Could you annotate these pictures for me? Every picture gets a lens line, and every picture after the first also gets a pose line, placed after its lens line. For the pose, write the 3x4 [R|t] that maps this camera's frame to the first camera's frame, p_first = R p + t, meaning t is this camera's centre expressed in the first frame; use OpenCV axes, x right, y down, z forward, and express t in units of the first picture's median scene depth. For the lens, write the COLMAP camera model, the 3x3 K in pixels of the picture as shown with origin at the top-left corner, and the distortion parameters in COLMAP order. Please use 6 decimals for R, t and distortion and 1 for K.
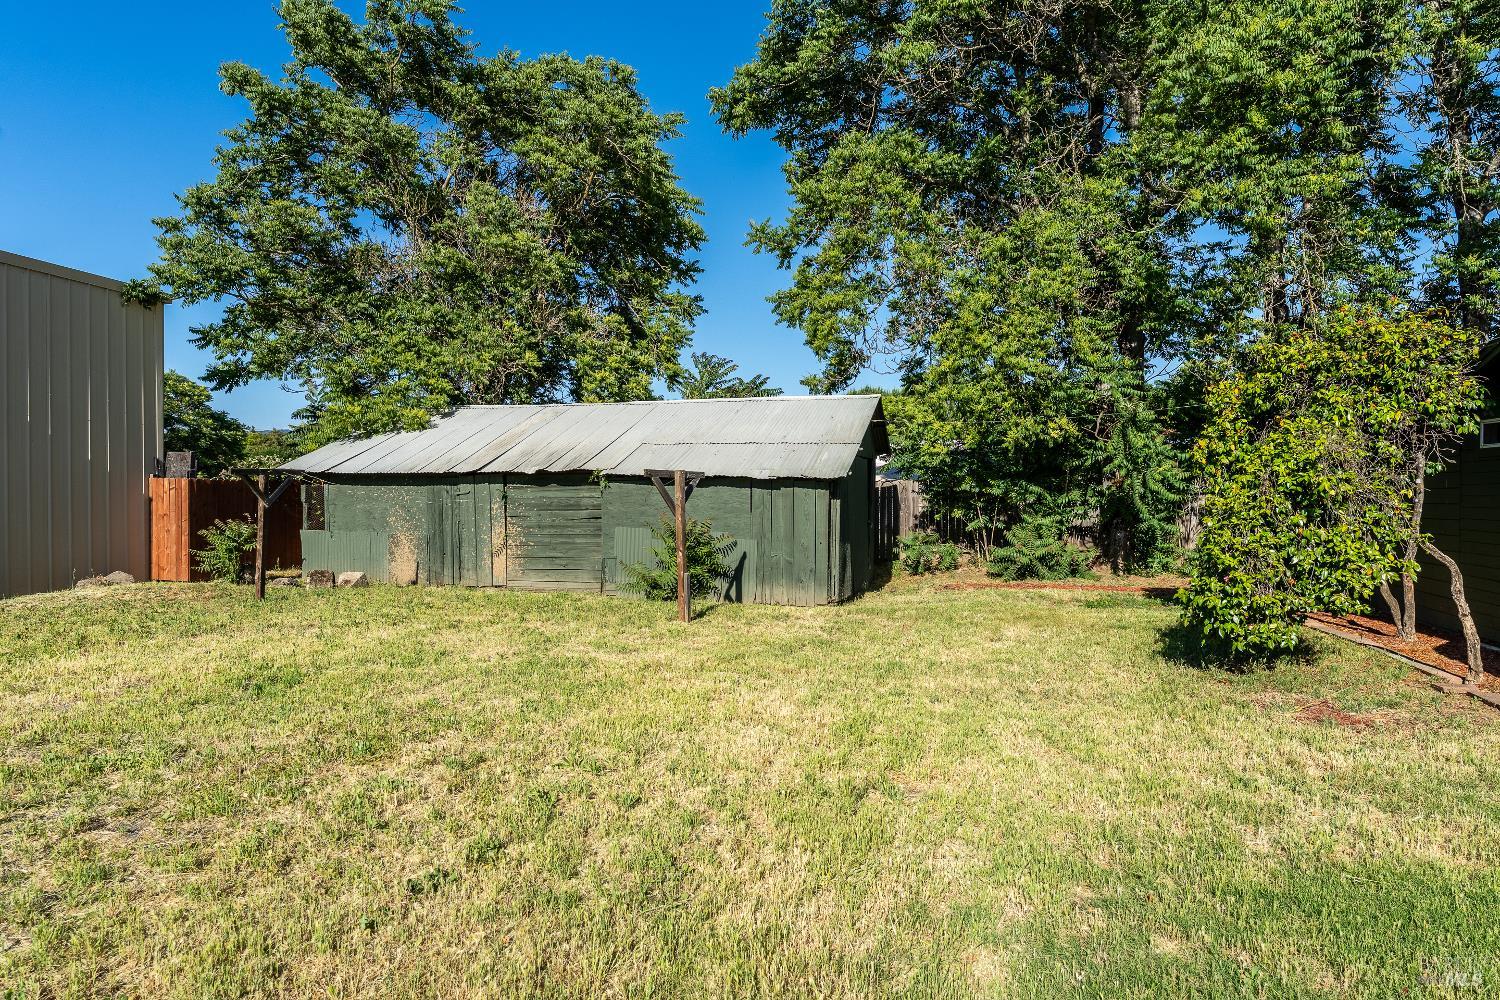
lens RADIAL K [[810.9, 0, 747.2], [0, 810.9, 510.7], [0, 0, 1]] dist [0.001600, -0.001356]
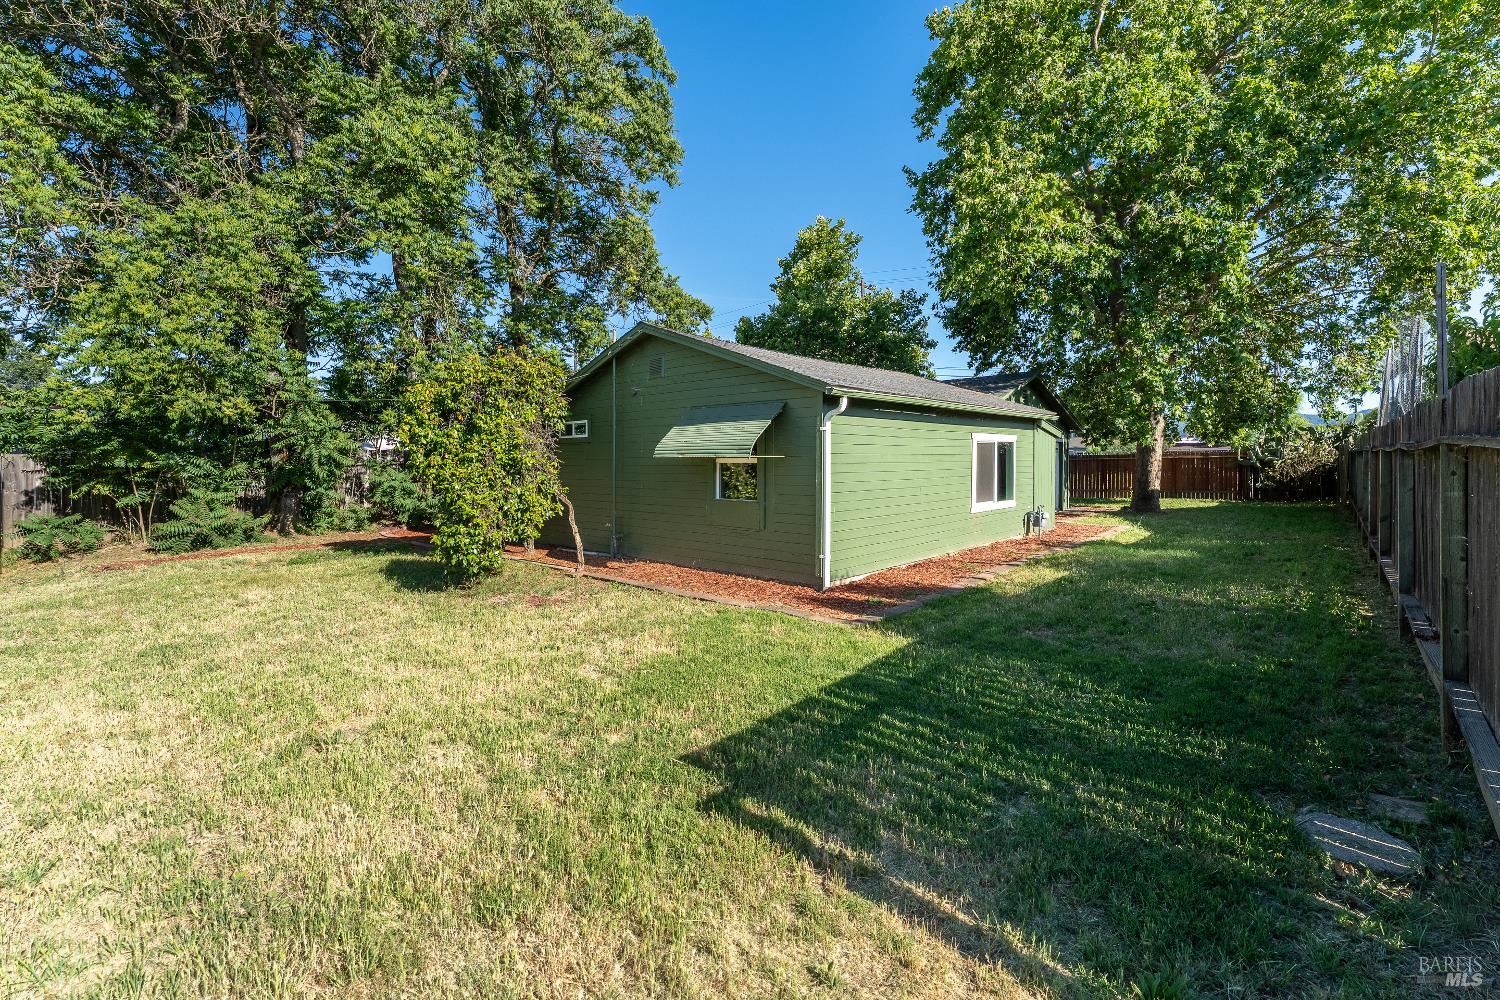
lens RADIAL K [[649.3, 0, 721.4], [0, 649.3, 465.6], [0, 0, 1]] dist [0.001032, 0.000225]
pose [[0.438072, -0.009572, 0.898889, -0.111860], [0.028030, 0.999603, -0.003016, -0.002192], [-0.898503, 0.026518, 0.438166, 0.039177]]
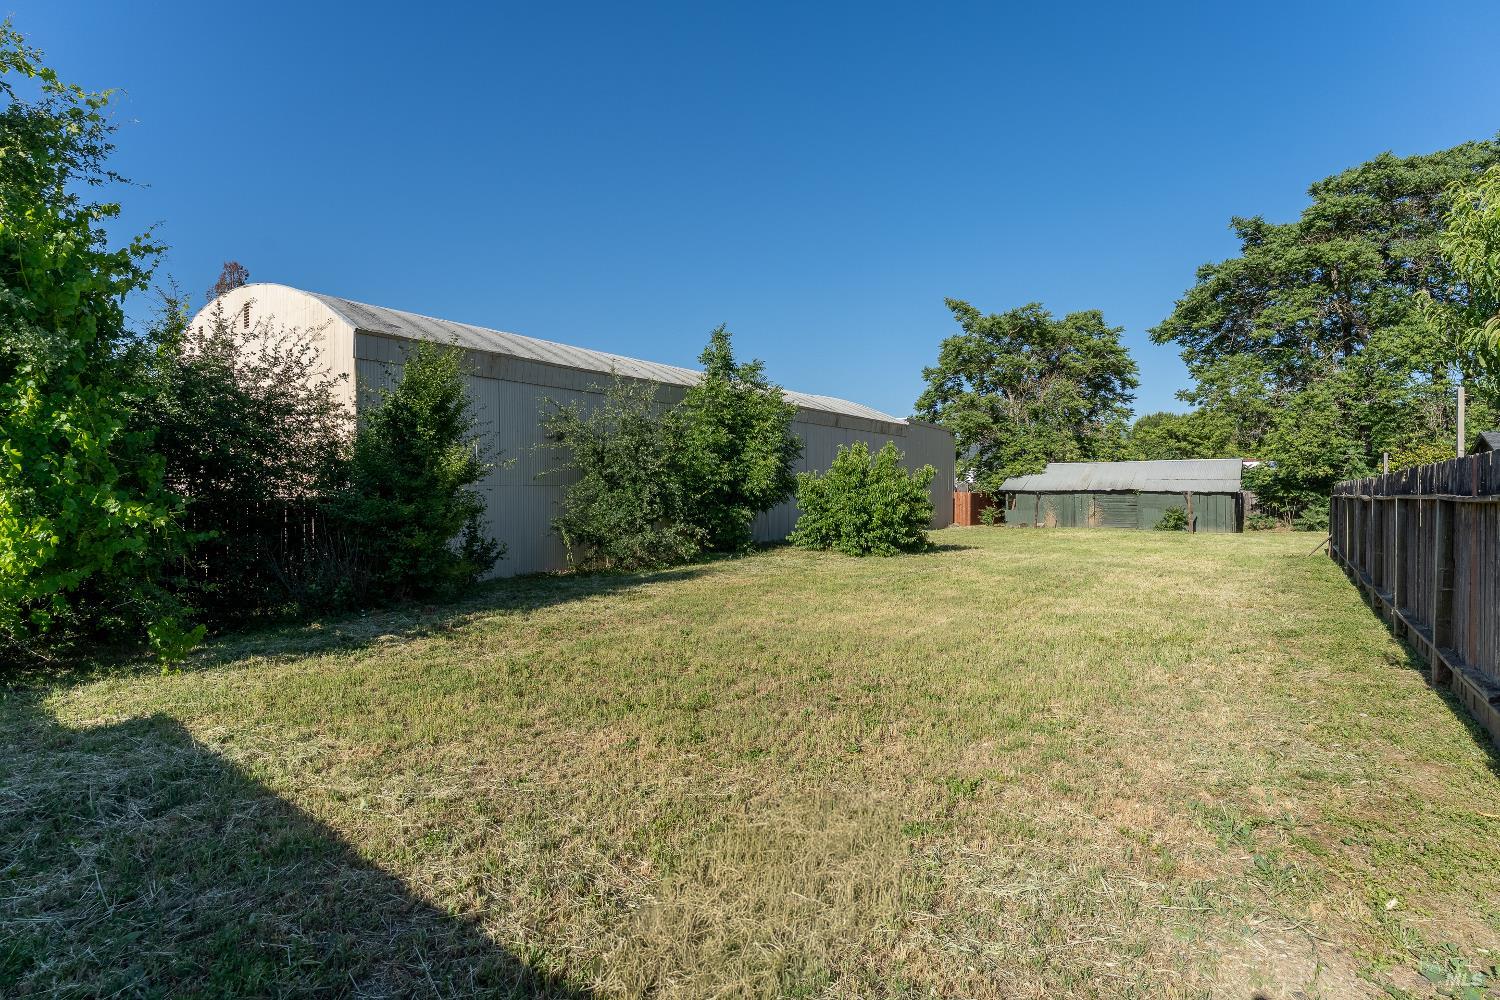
lens RADIAL K [[687.2, 0, 749.0], [0, 687.2, 503.1], [0, 0, 1]] dist [0.000926, 0.000378]
pose [[0.939021, 0.001705, -0.343856, -0.576377], [-0.003710, 0.999980, -0.005172, 0.017037], [0.343840, 0.006132, 0.939008, -1.658186]]
